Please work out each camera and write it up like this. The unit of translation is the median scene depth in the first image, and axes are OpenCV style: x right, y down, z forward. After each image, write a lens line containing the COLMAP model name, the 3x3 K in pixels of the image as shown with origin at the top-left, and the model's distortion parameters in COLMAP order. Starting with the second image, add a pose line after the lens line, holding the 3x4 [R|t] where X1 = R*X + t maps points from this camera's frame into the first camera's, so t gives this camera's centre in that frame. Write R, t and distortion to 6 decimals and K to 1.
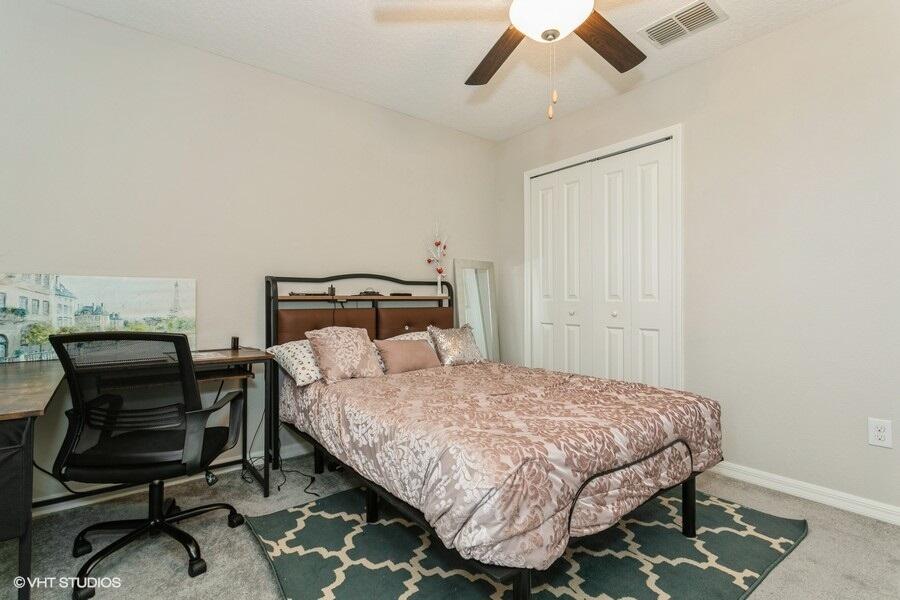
lens RADIAL K [[436.4, 0, 451.9], [0, 436.4, 291.8], [0, 0, 1]] dist [0.005565, 0.000268]
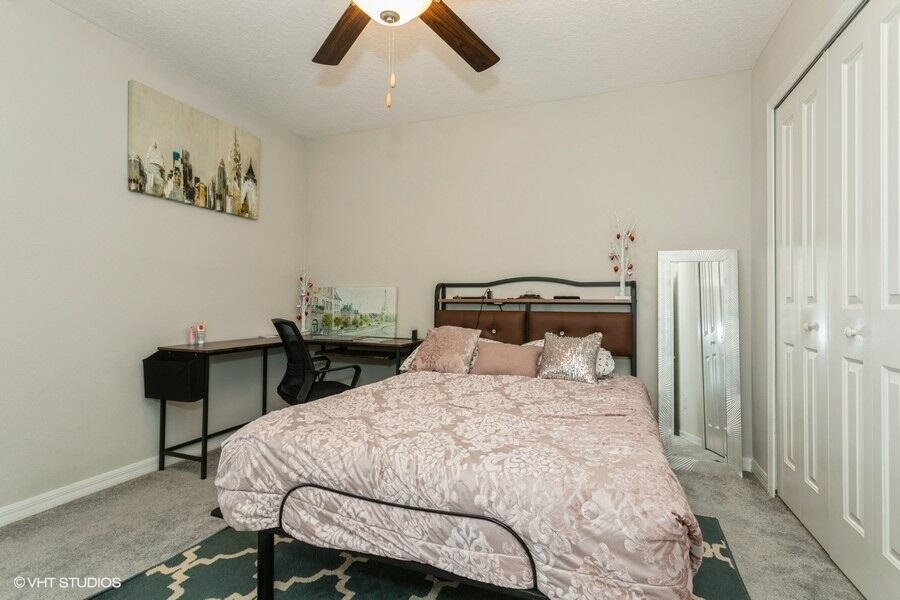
lens RADIAL K [[436.4, 0, 449.0], [0, 436.4, 303.9], [0, 0, 1]] dist [0.005565, 0.000268]
pose [[0.524752, 0.010204, -0.851194, 0.597561], [0.009750, 0.999791, 0.017996, 0.000819], [0.851199, -0.017742, 0.524543, 0.343003]]
